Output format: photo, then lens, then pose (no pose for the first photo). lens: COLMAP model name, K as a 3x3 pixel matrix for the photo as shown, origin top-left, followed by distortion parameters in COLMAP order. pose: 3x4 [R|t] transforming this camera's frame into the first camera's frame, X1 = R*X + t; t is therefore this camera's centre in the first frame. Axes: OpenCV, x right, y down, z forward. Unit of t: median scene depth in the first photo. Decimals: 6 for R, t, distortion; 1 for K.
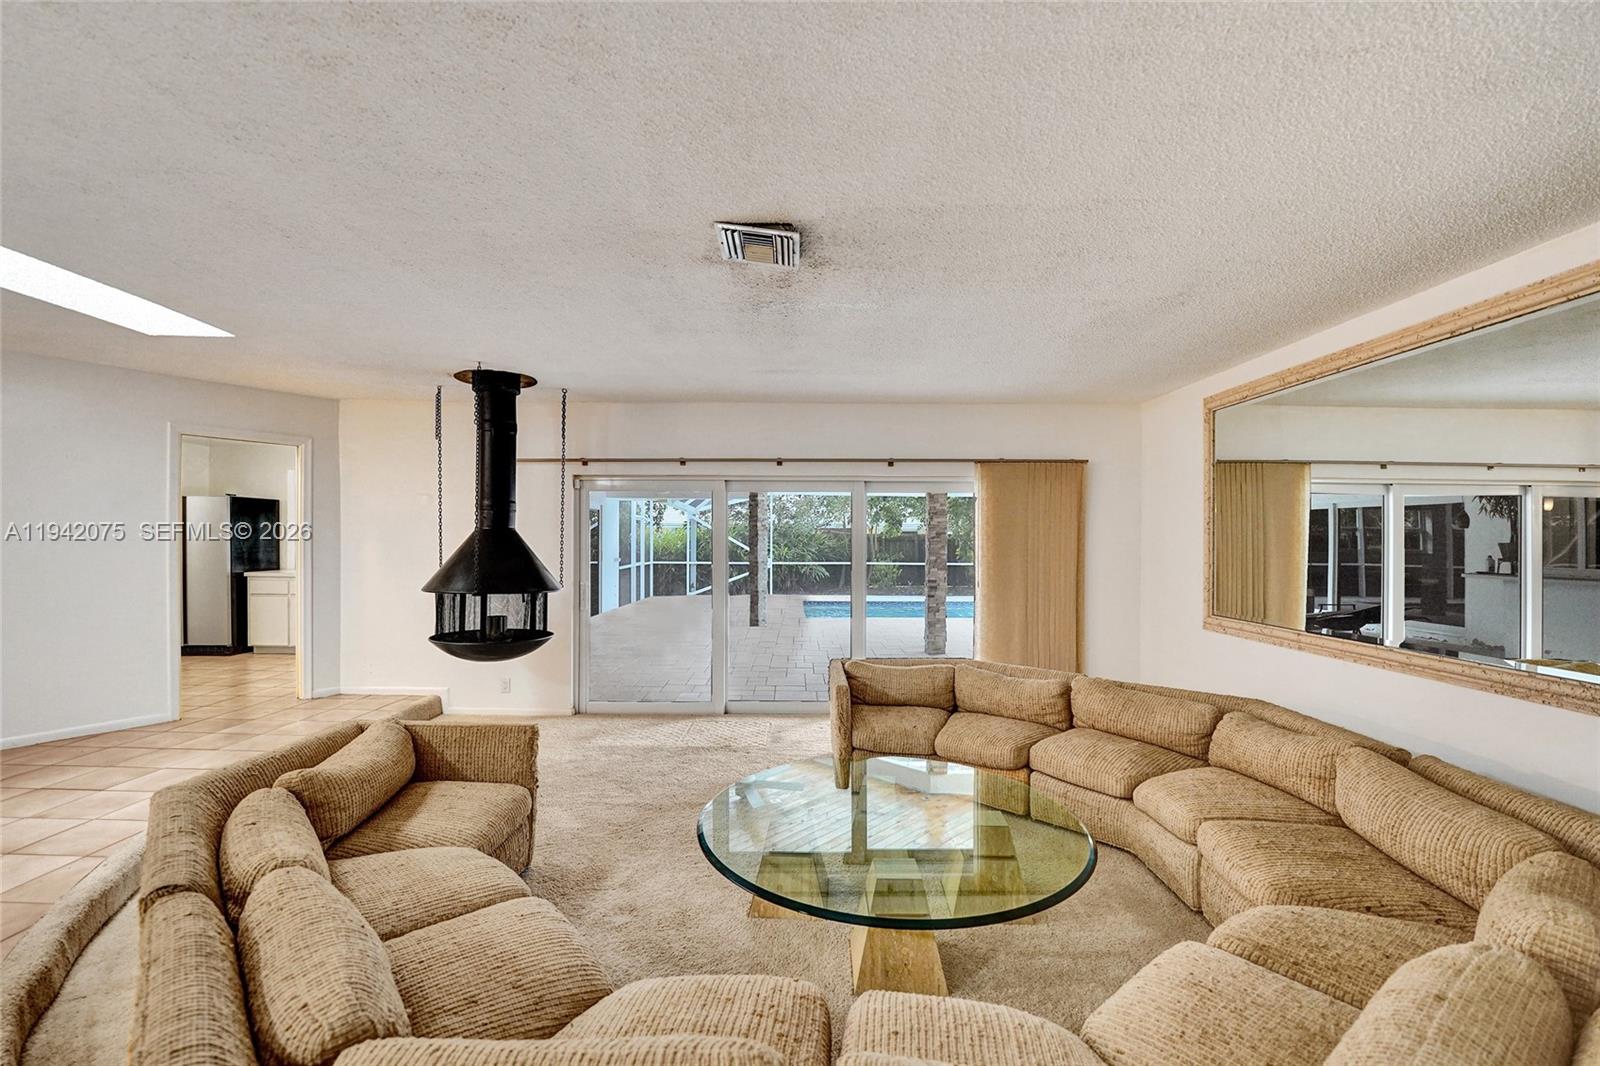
lens RADIAL K [[657.0, 0, 786.9], [0, 657.0, 546.9], [0, 0, 1]] dist [-0.029395, 0.004090]
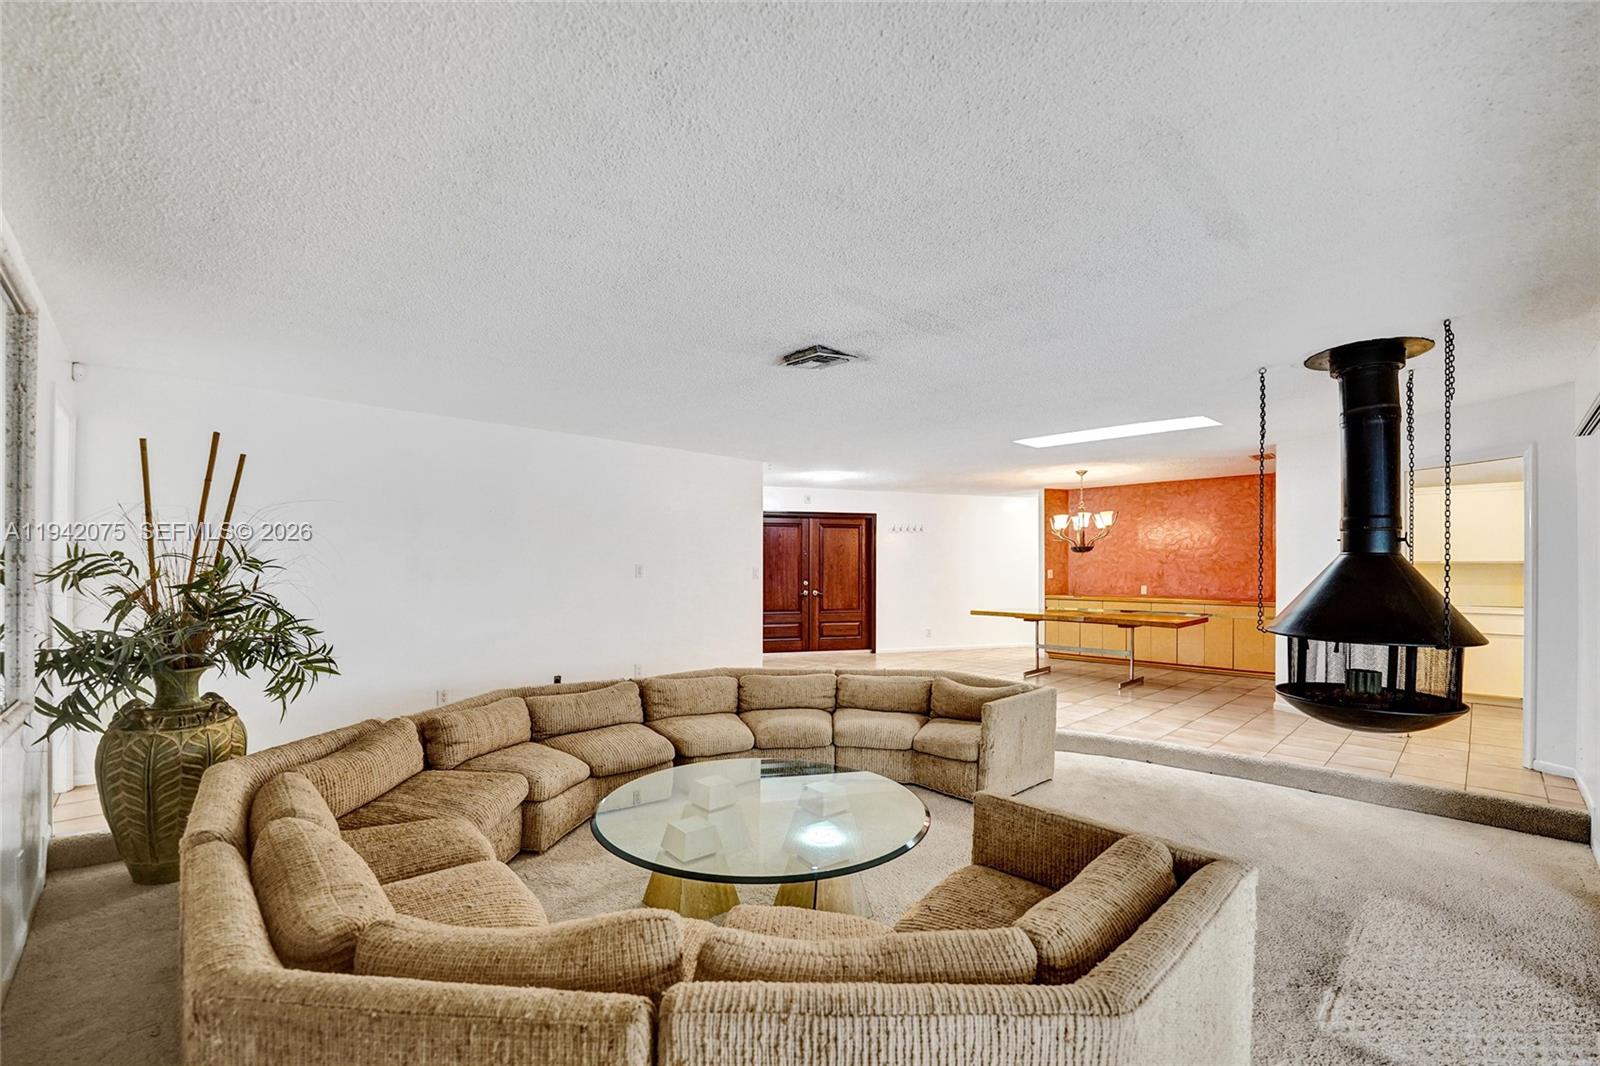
lens RADIAL K [[657.0, 0, 792.2], [0, 657.0, 573.3], [0, 0, 1]] dist [-0.029395, 0.004090]
pose [[-0.710168, 0.000814, -0.704032, 0.526201], [-0.012551, 0.999826, 0.013817, -0.009395], [0.703920, 0.018649, -0.710034, 1.012598]]
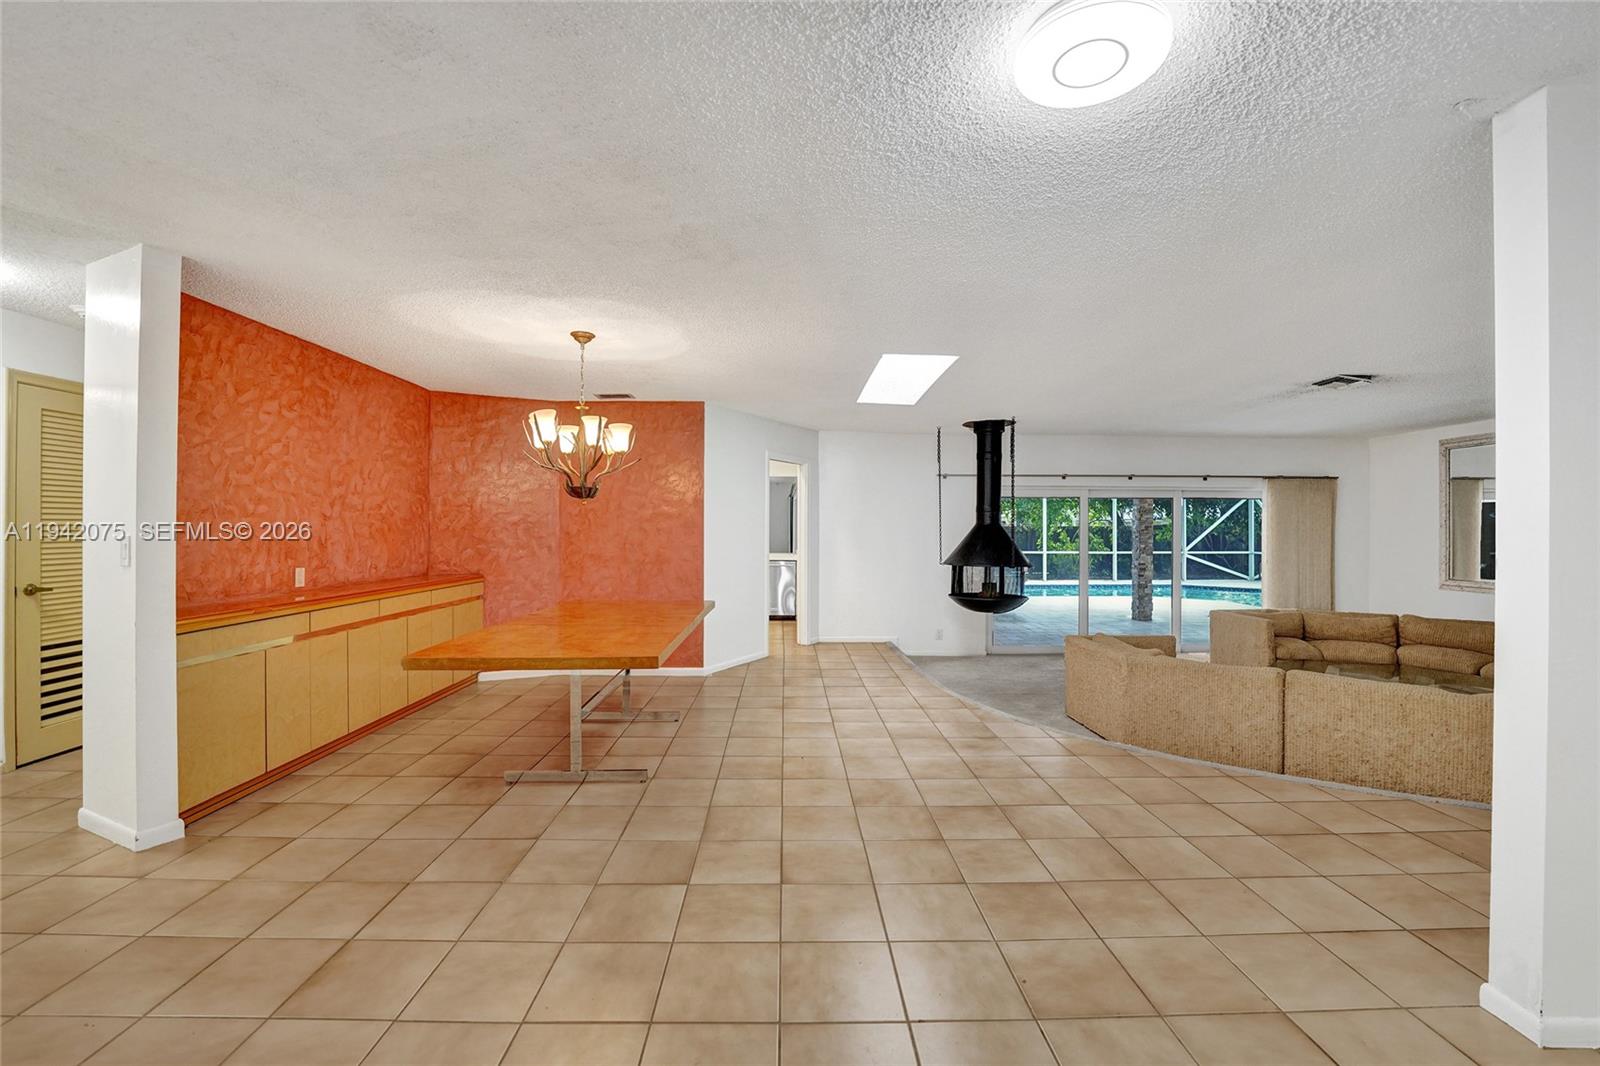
lens RADIAL K [[657.0, 0, 783.0], [0, 657.0, 532.8], [0, 0, 1]] dist [-0.029395, 0.004090]
pose [[0.999690, -0.000925, 0.024861, -0.936956], [0.001082, 0.999979, -0.006316, -0.000027], [-0.024855, 0.006341, 0.999671, -0.470949]]
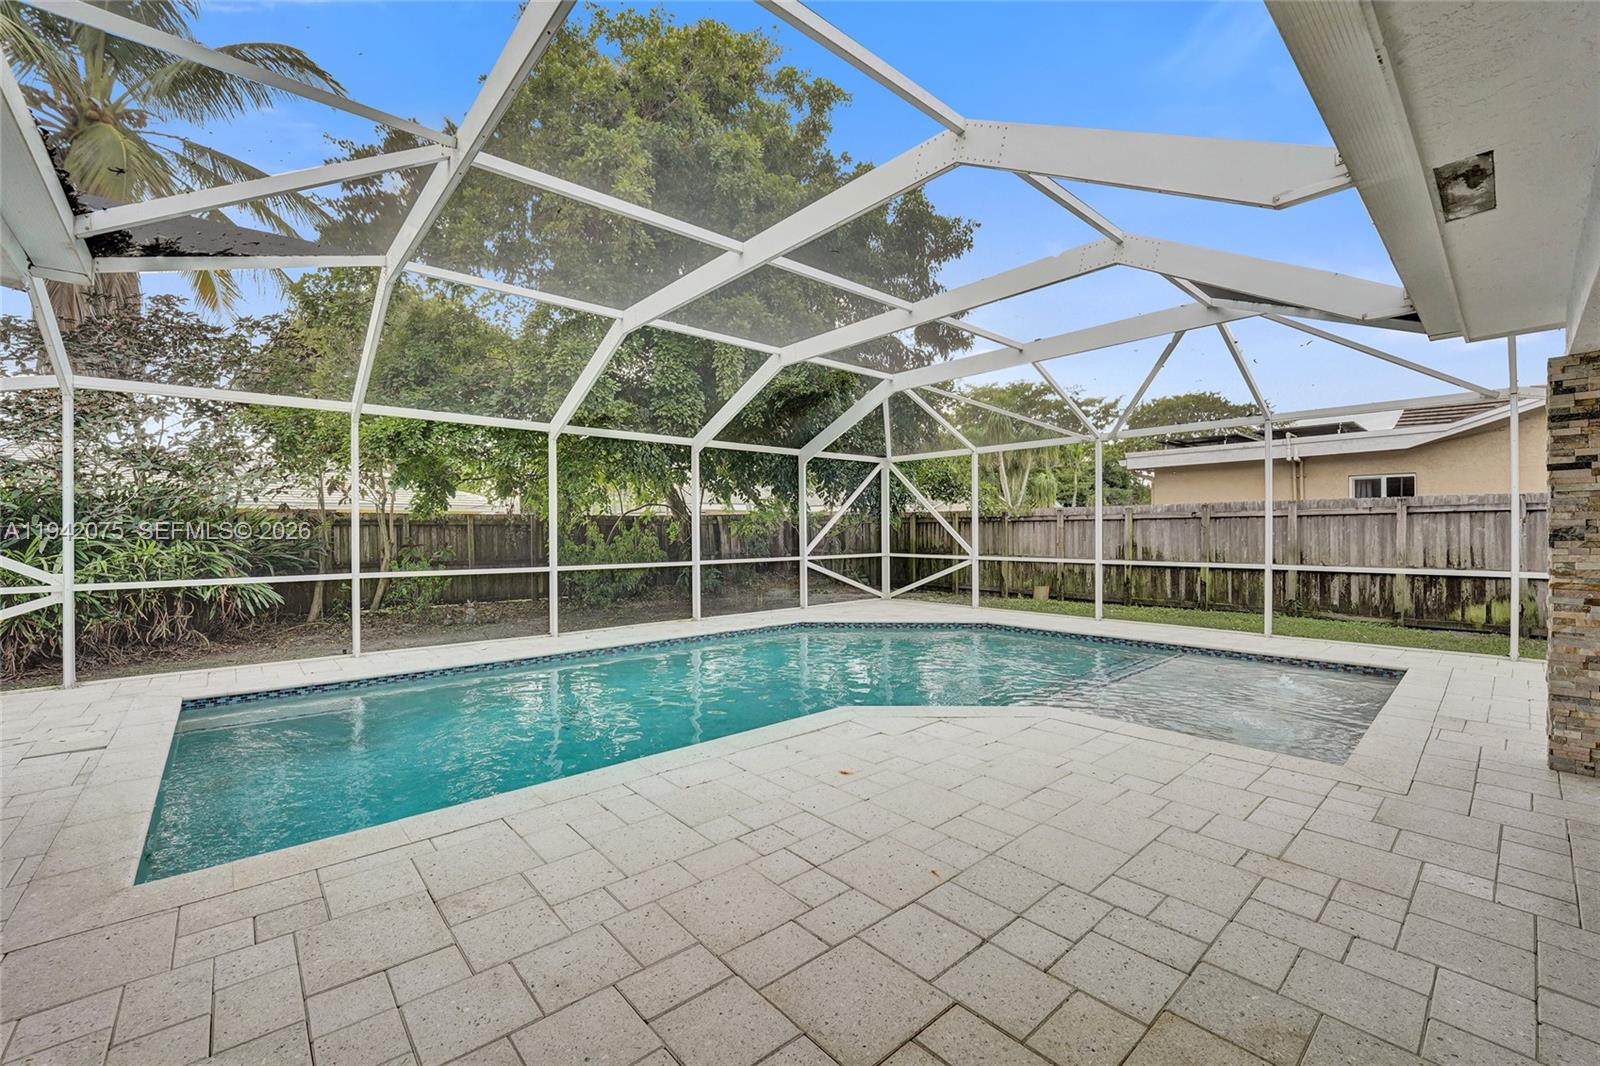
lens RADIAL K [[657.0, 0, 792.2], [0, 657.0, 526.5], [0, 0, 1]] dist [-0.029395, 0.004090]
pose [[0.754540, -0.011865, 0.656147, 0.164274], [0.018975, 0.999813, -0.003740, -0.001363], [-0.655980, 0.015272, 0.754624, 1.850184]]
